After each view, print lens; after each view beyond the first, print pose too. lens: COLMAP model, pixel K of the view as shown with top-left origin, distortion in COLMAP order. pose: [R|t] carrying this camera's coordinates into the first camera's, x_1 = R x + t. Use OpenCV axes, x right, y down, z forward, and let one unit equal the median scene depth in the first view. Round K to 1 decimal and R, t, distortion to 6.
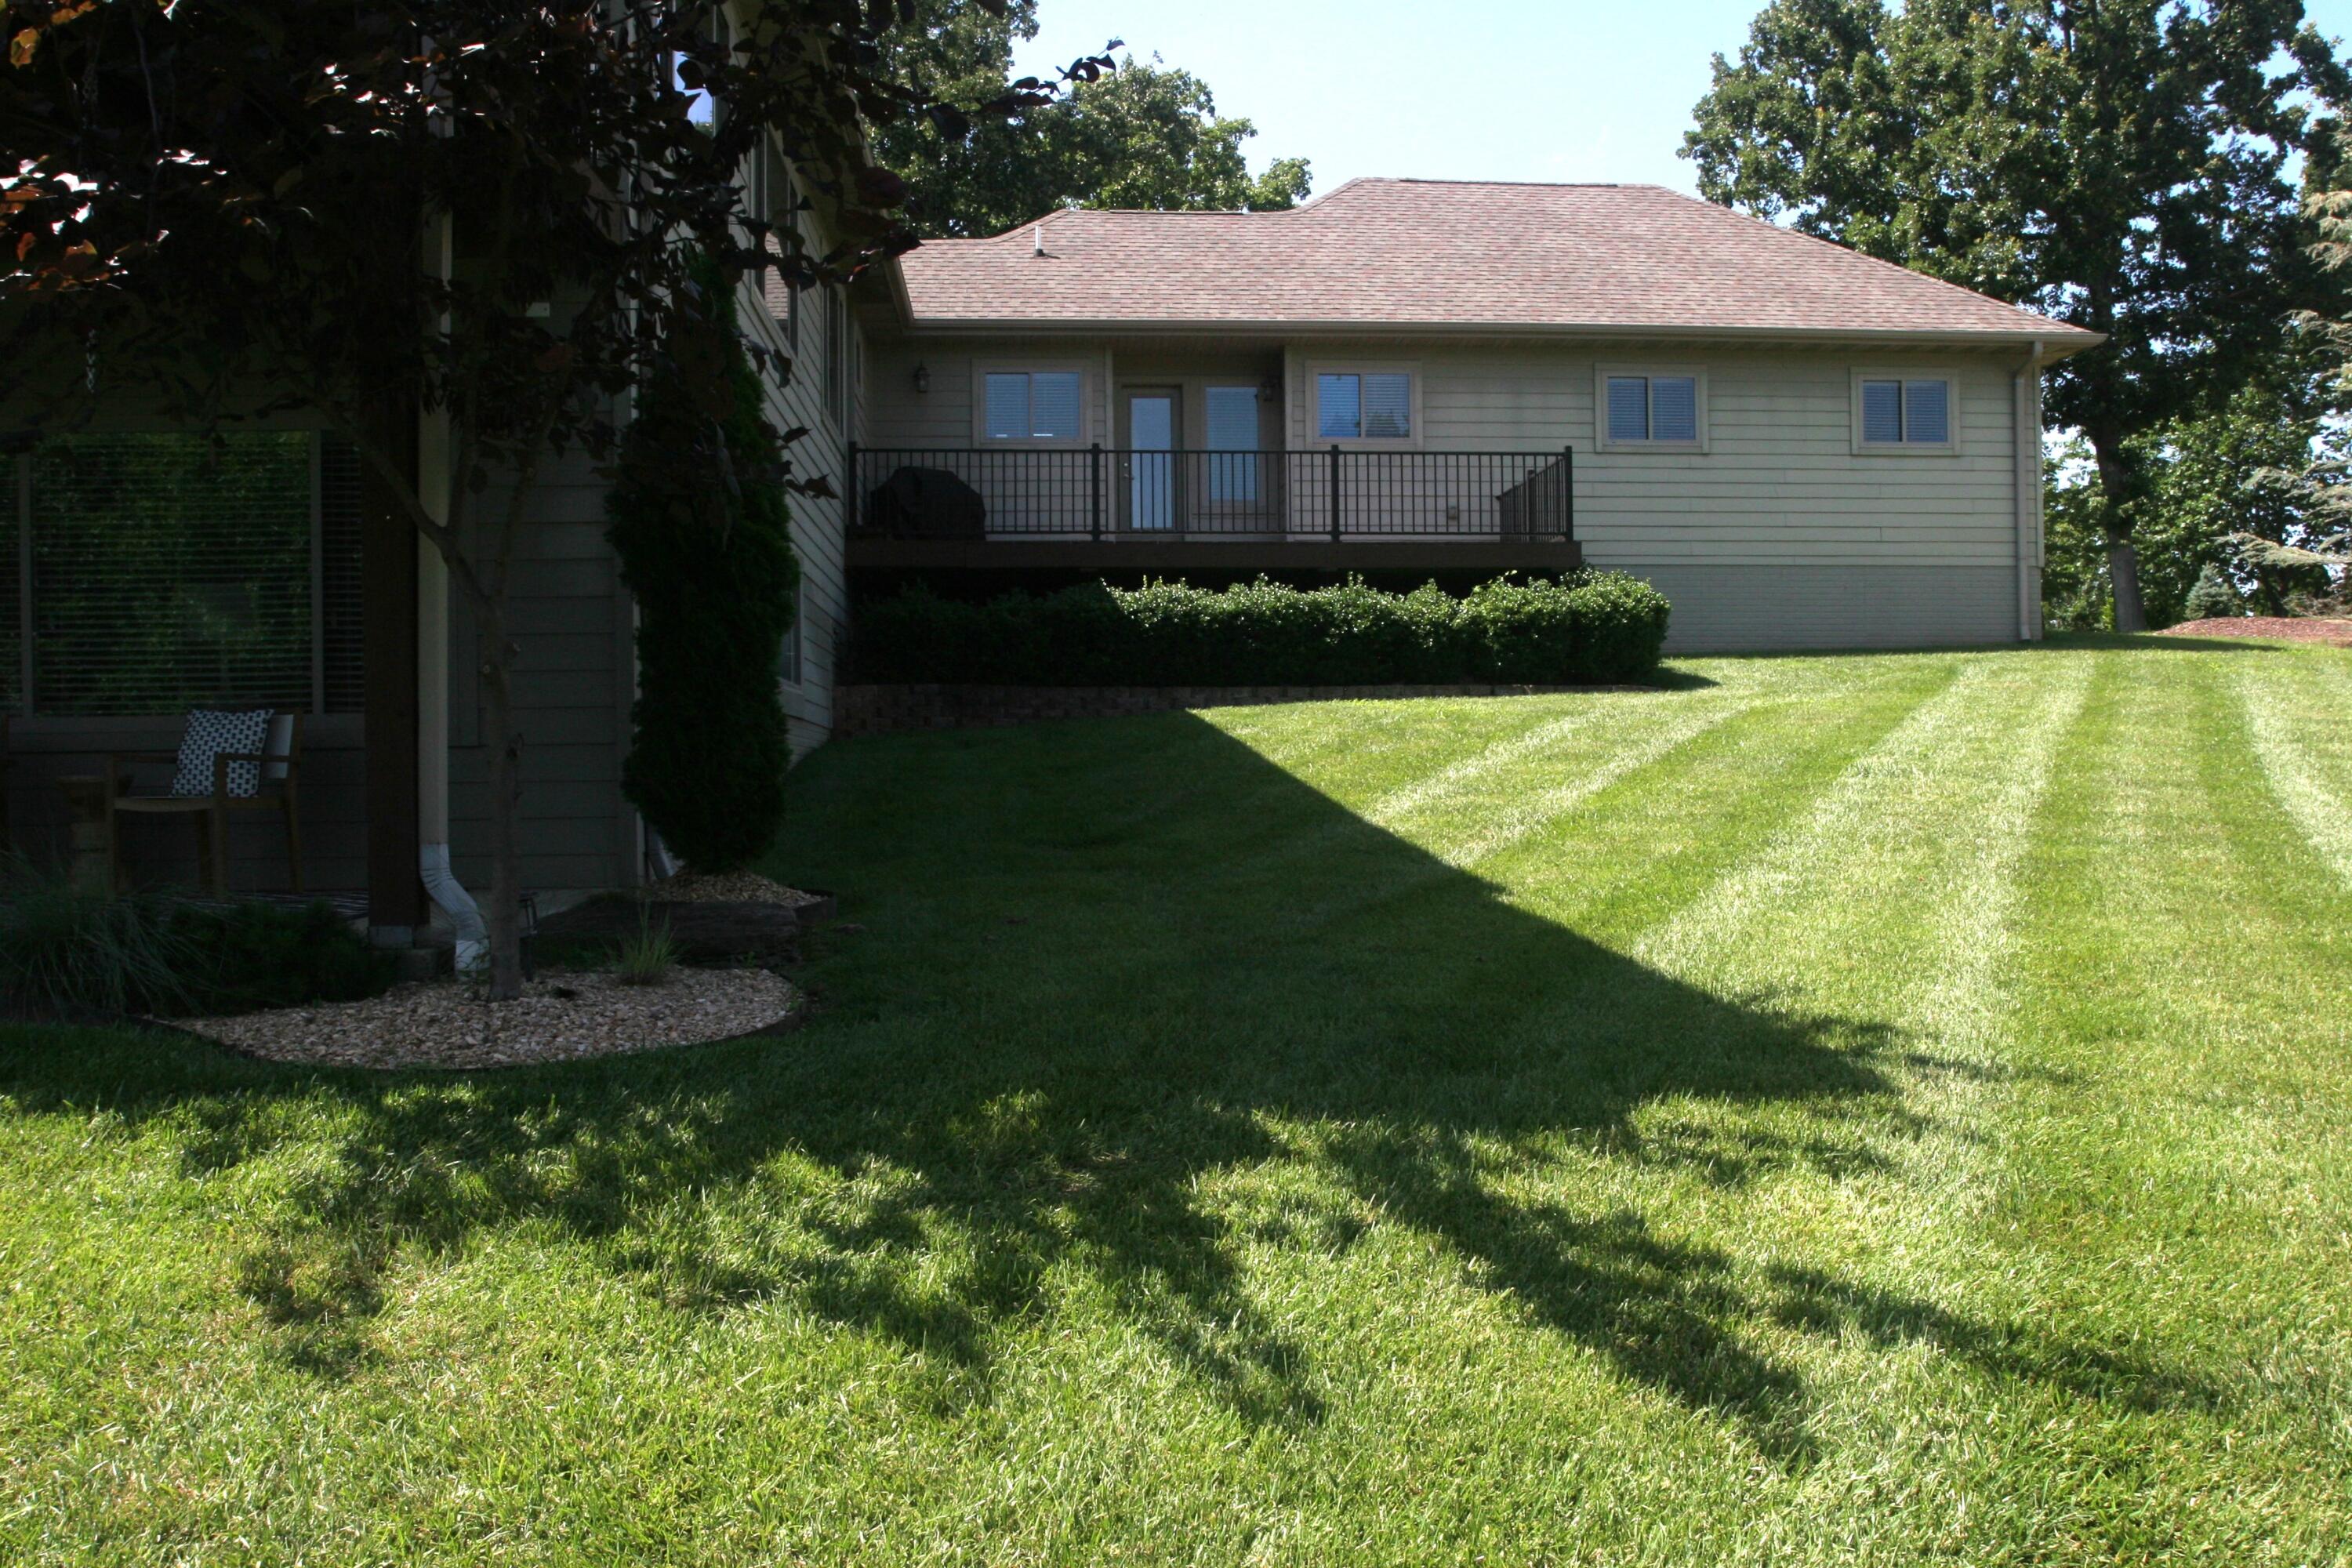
lens RADIAL K [[1828.5, 0, 1186.1], [0, 1828.5, 774.9], [0, 0, 1]] dist [-0.091817, -0.010201]
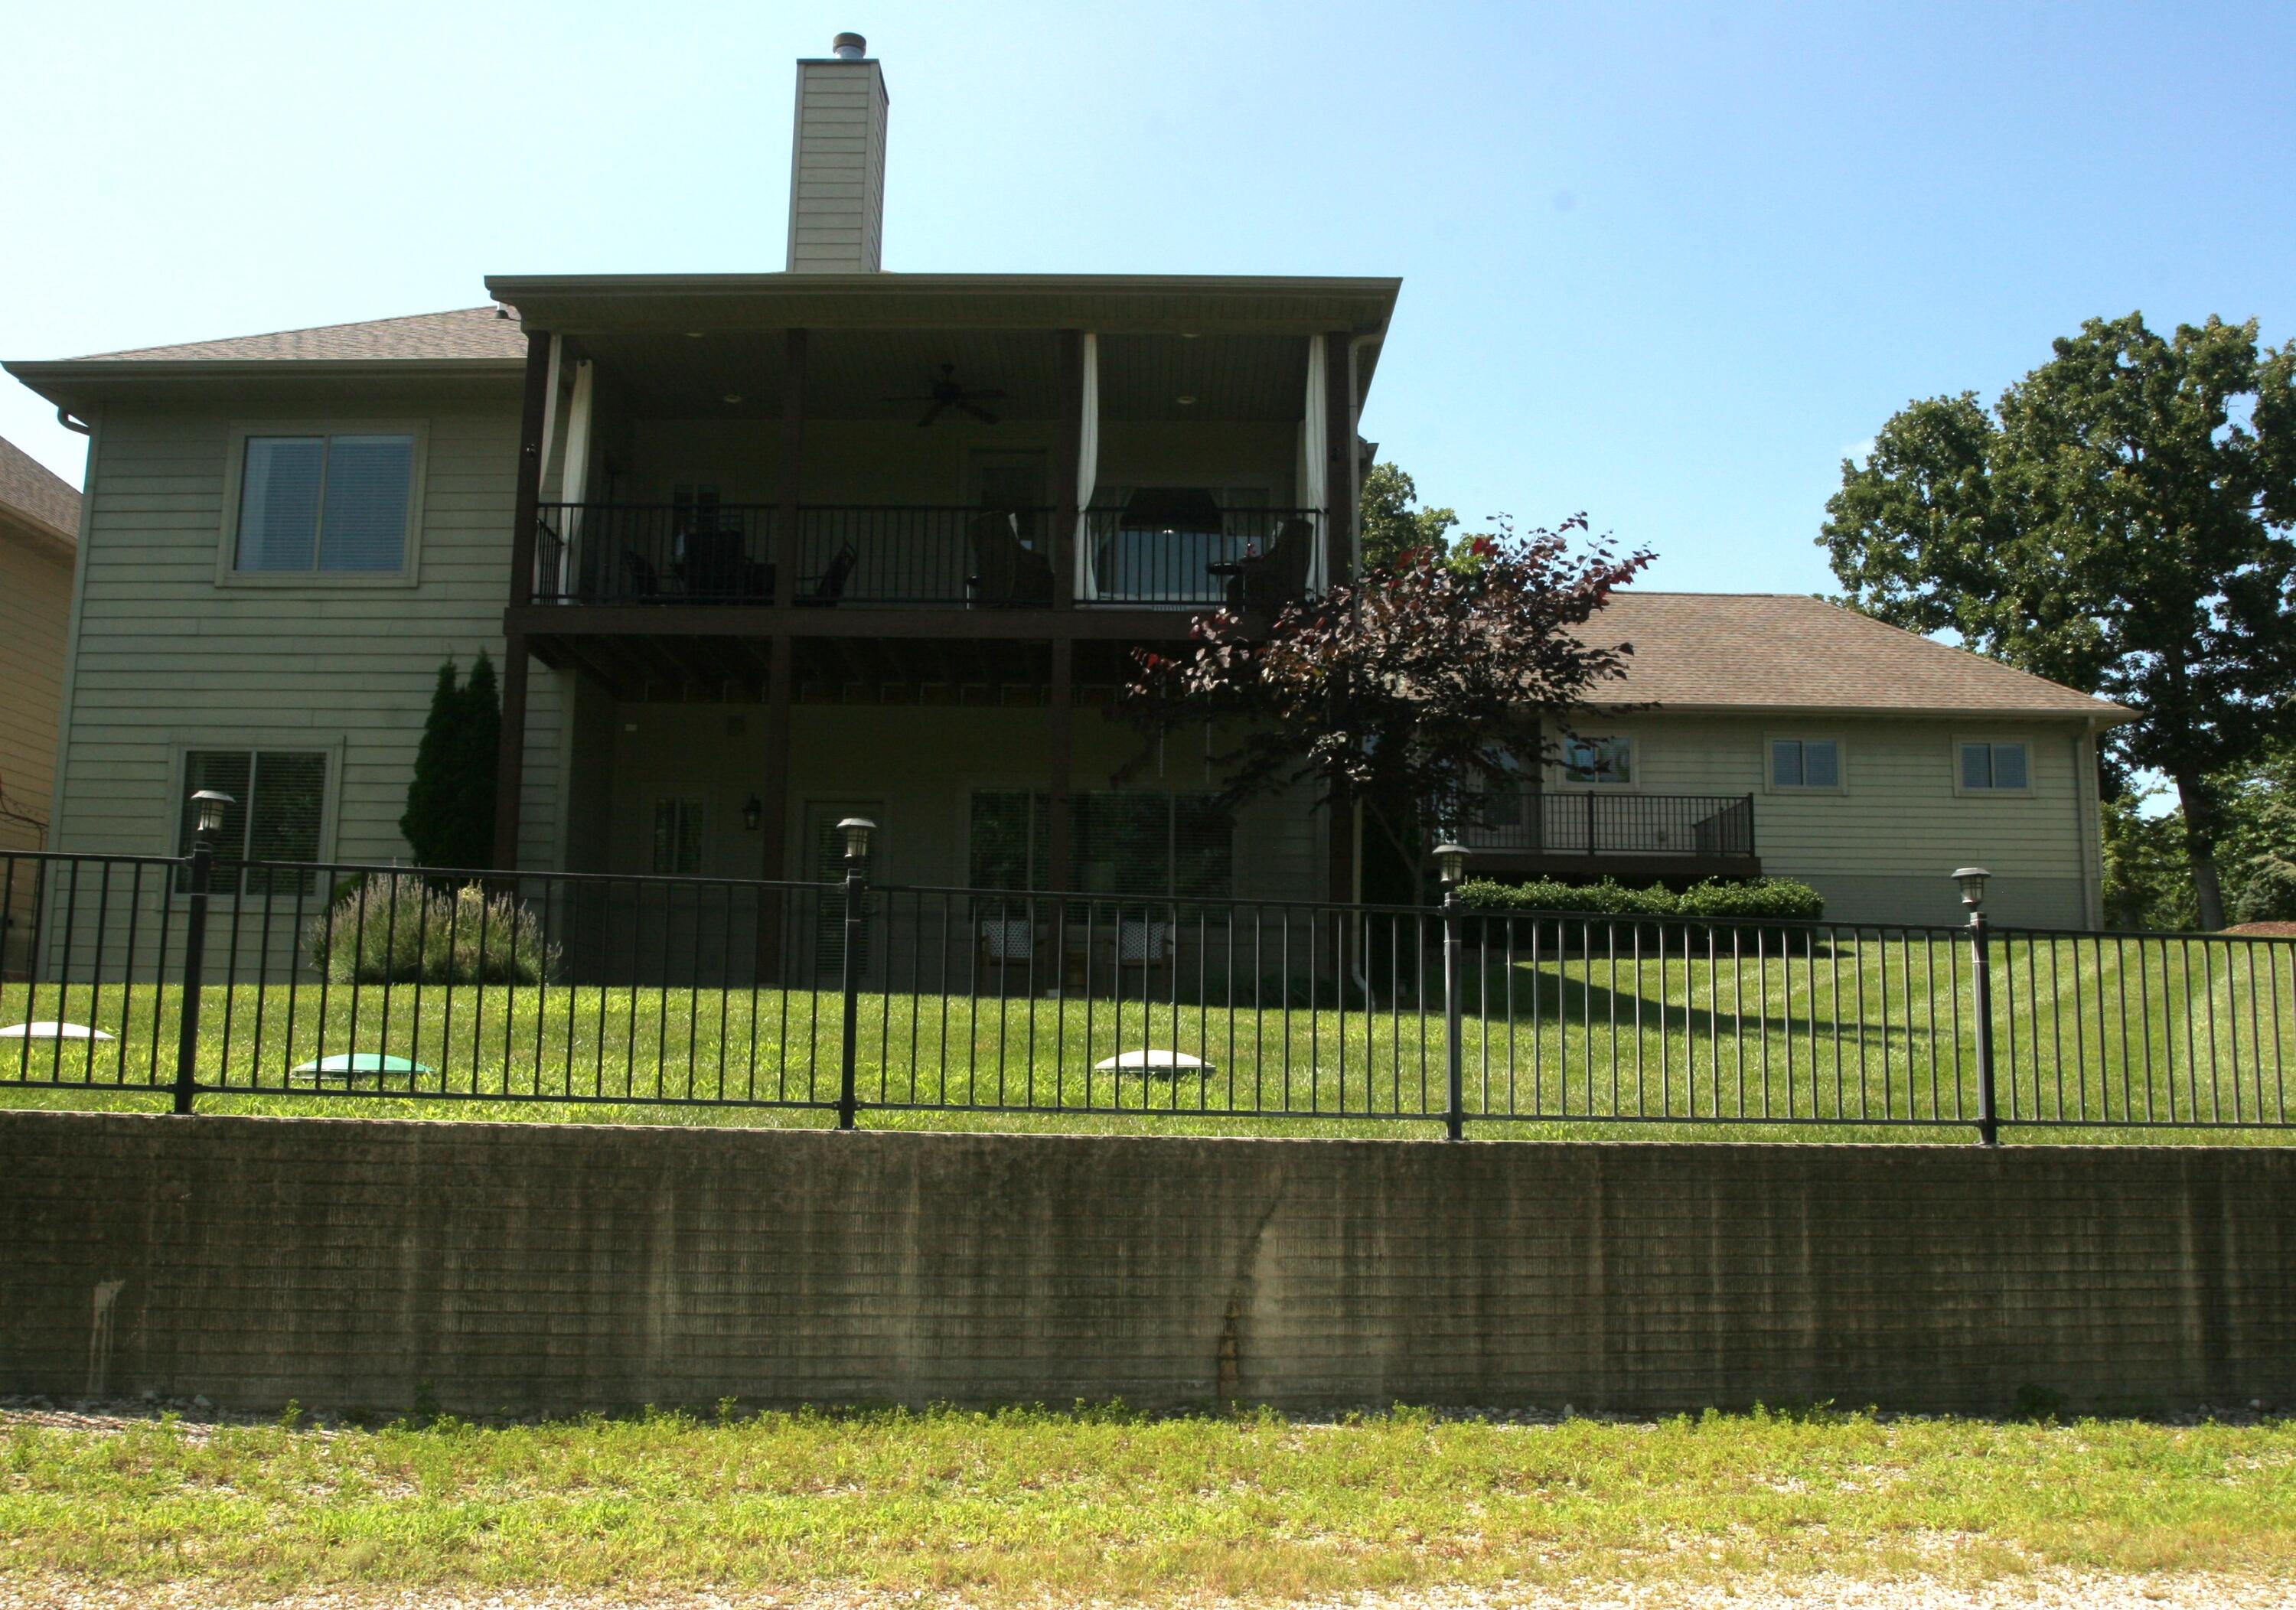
lens RADIAL K [[1894.7, 0, 1134.0], [0, 1894.7, 801.6], [0, 0, 1]] dist [-0.038990, -0.042390]
pose [[0.996552, 0.014503, -0.081695, -0.098620], [-0.027012, 0.987676, -0.154164, 0.045734], [0.078453, 0.155839, 0.984662, -0.330072]]
